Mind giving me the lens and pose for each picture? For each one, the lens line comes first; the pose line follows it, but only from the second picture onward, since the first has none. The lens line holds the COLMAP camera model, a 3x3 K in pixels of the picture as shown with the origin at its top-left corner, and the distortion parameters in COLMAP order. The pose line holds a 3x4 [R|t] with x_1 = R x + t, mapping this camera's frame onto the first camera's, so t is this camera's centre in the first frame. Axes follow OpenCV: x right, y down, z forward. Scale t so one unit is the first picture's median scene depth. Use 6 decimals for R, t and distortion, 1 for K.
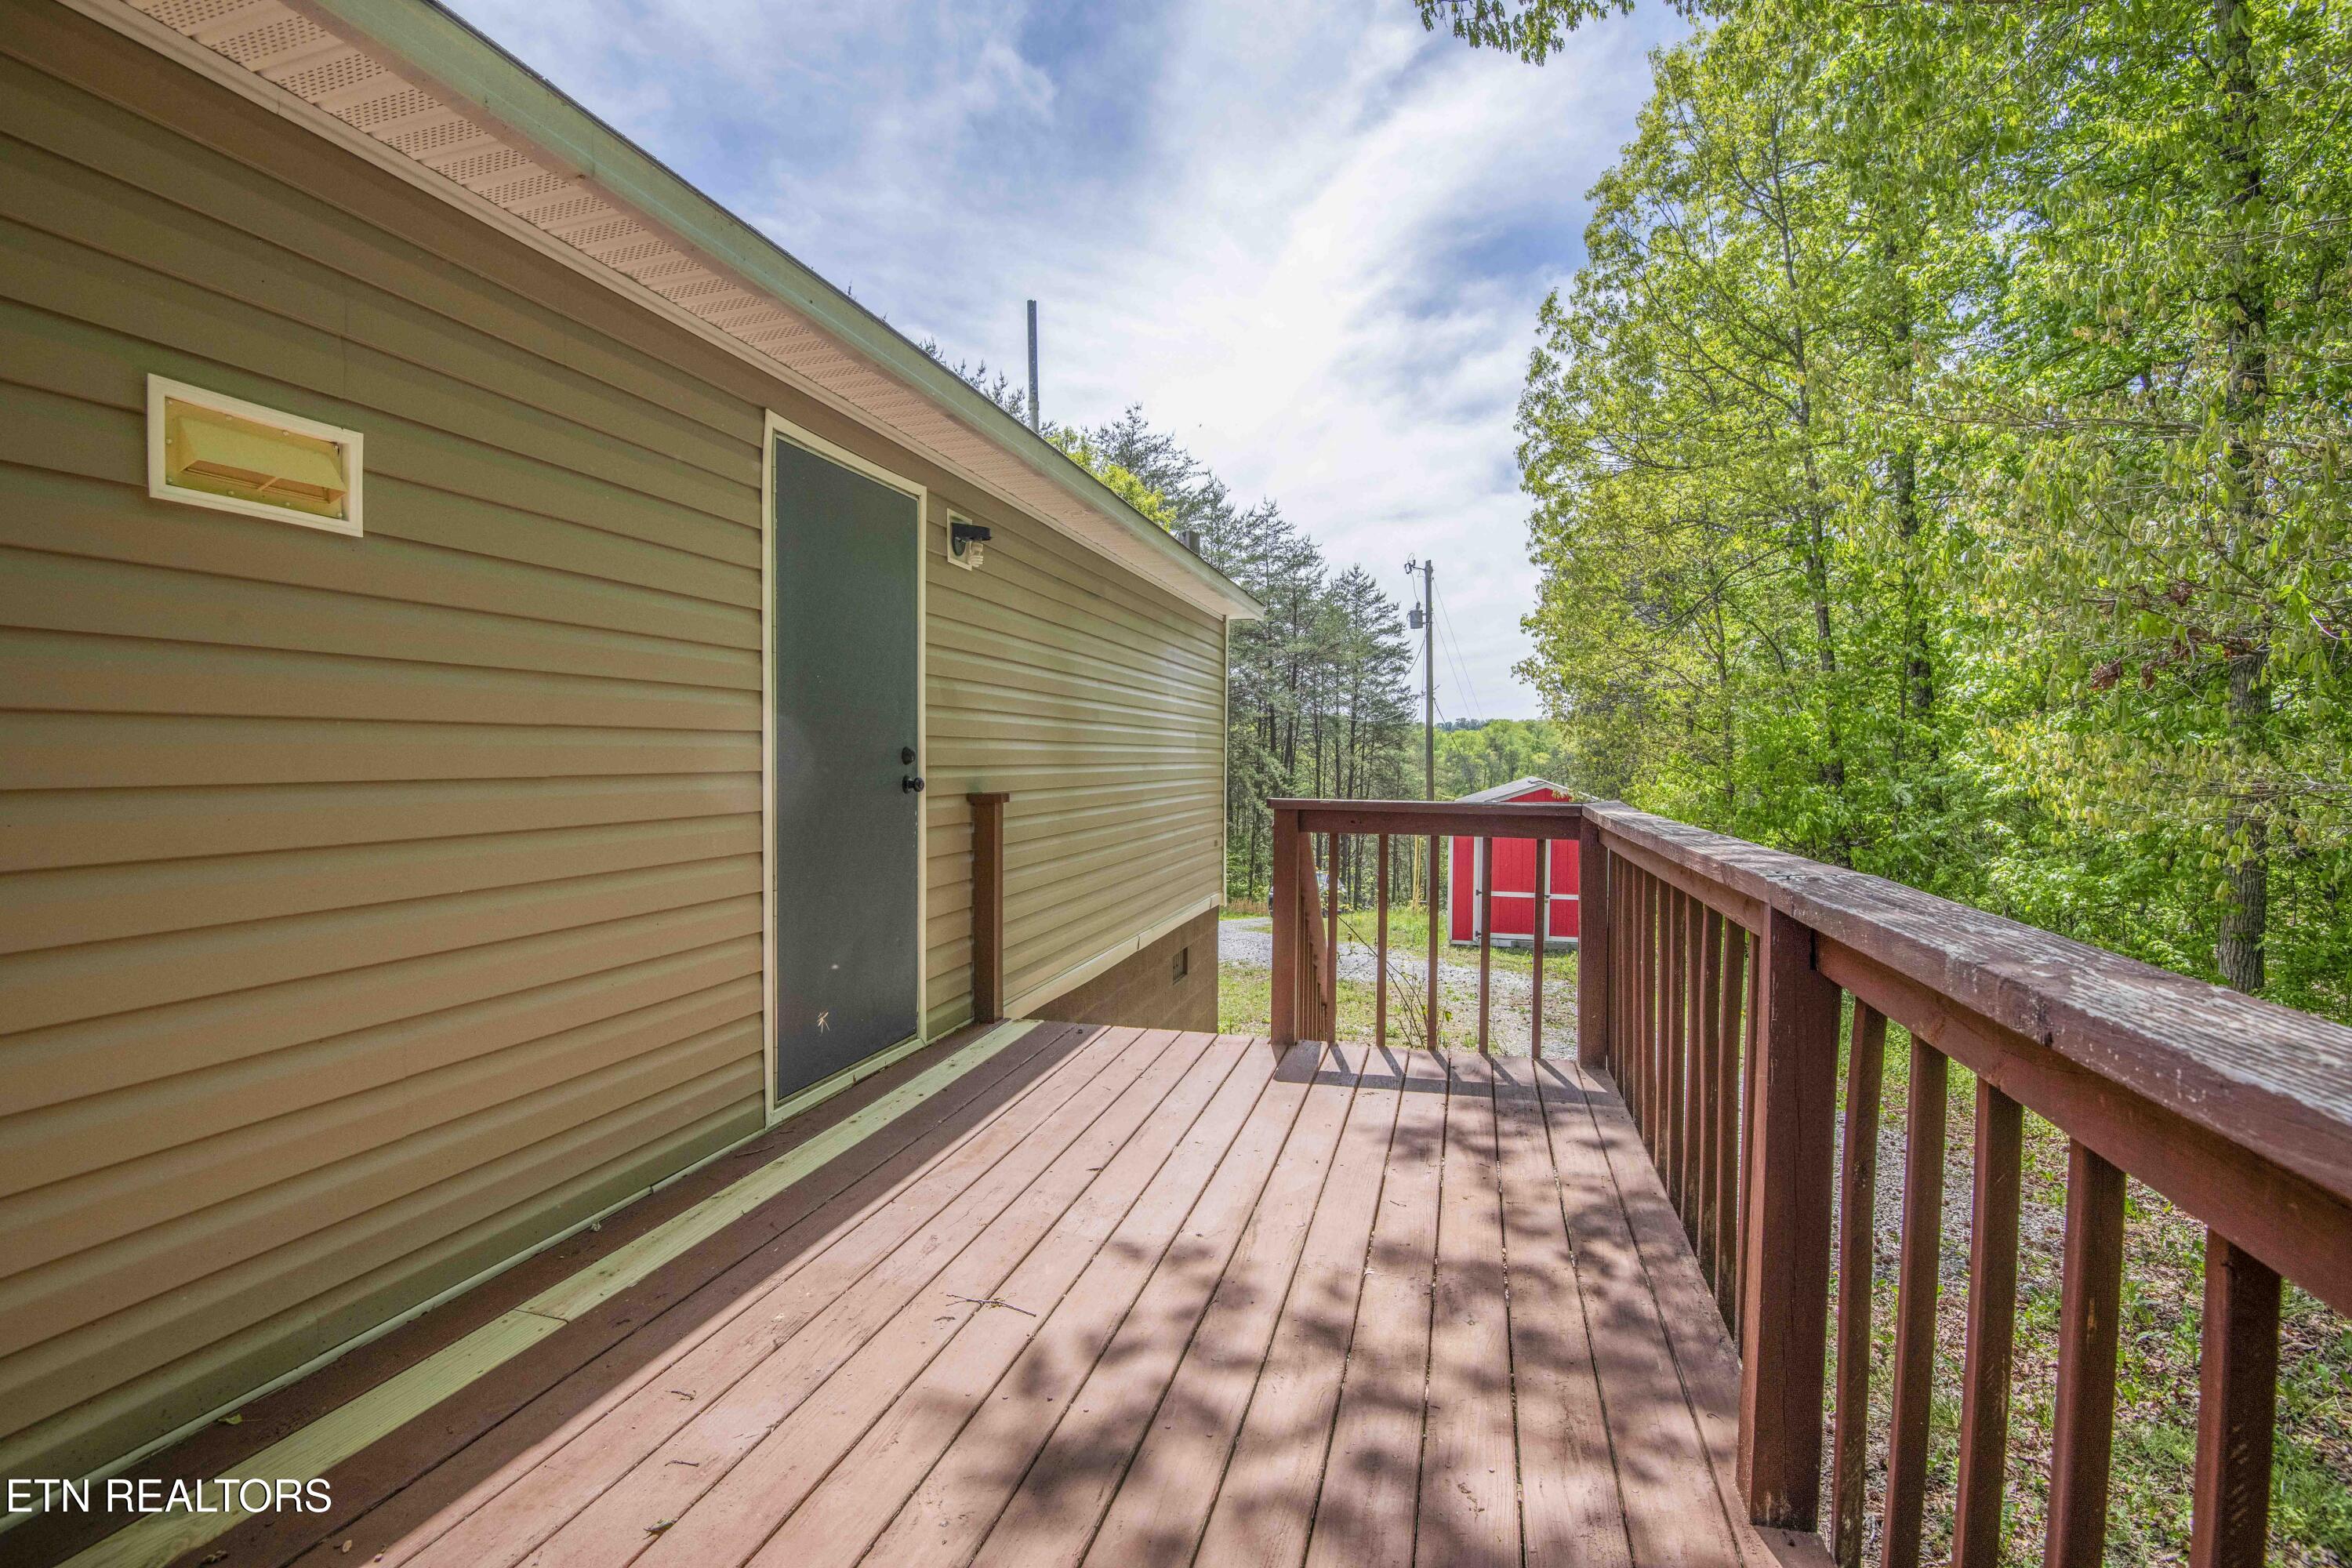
lens RADIAL K [[1086.8, 0, 1183.3], [0, 1086.8, 781.0], [0, 0, 1]] dist [-0.006189, -0.019253]
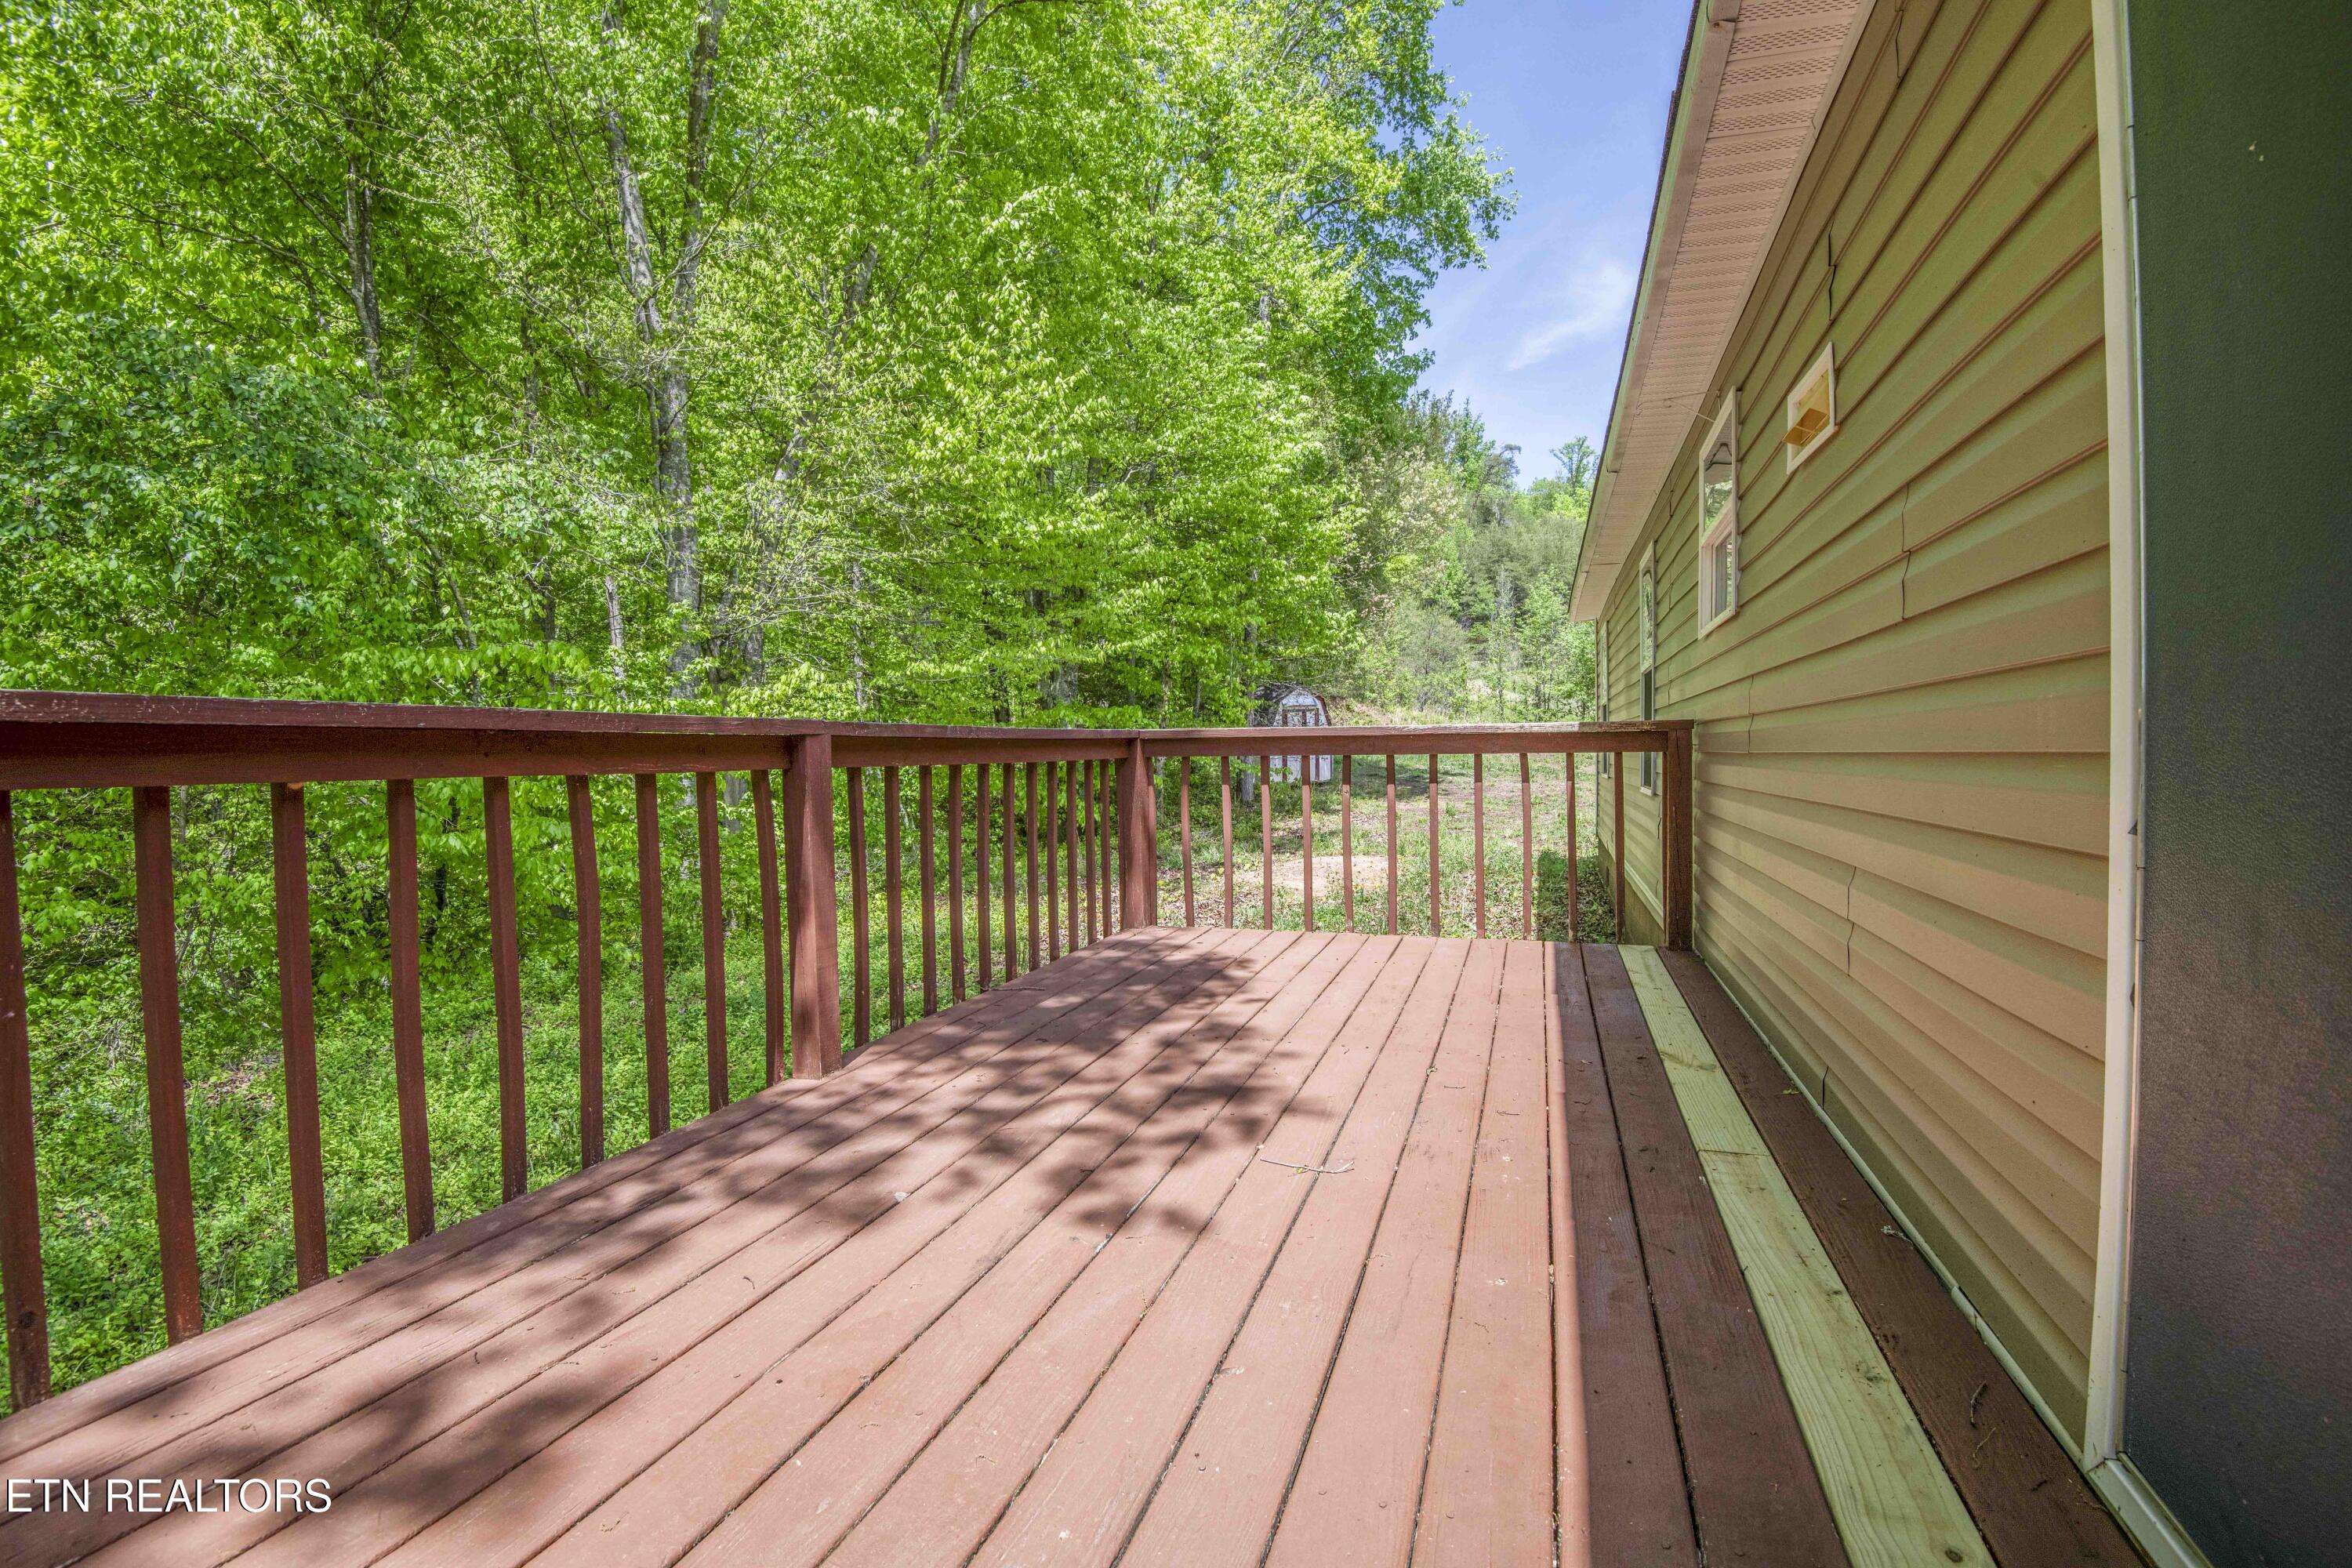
lens RADIAL K [[1086.8, 0, 1183.3], [0, 1086.8, 781.0], [0, 0, 1]] dist [-0.006189, -0.019253]
pose [[-0.998856, 0.006856, 0.047317, -0.114924], [0.008497, 0.999366, 0.034561, 0.091746], [-0.047051, 0.034923, -0.998282, 2.108125]]
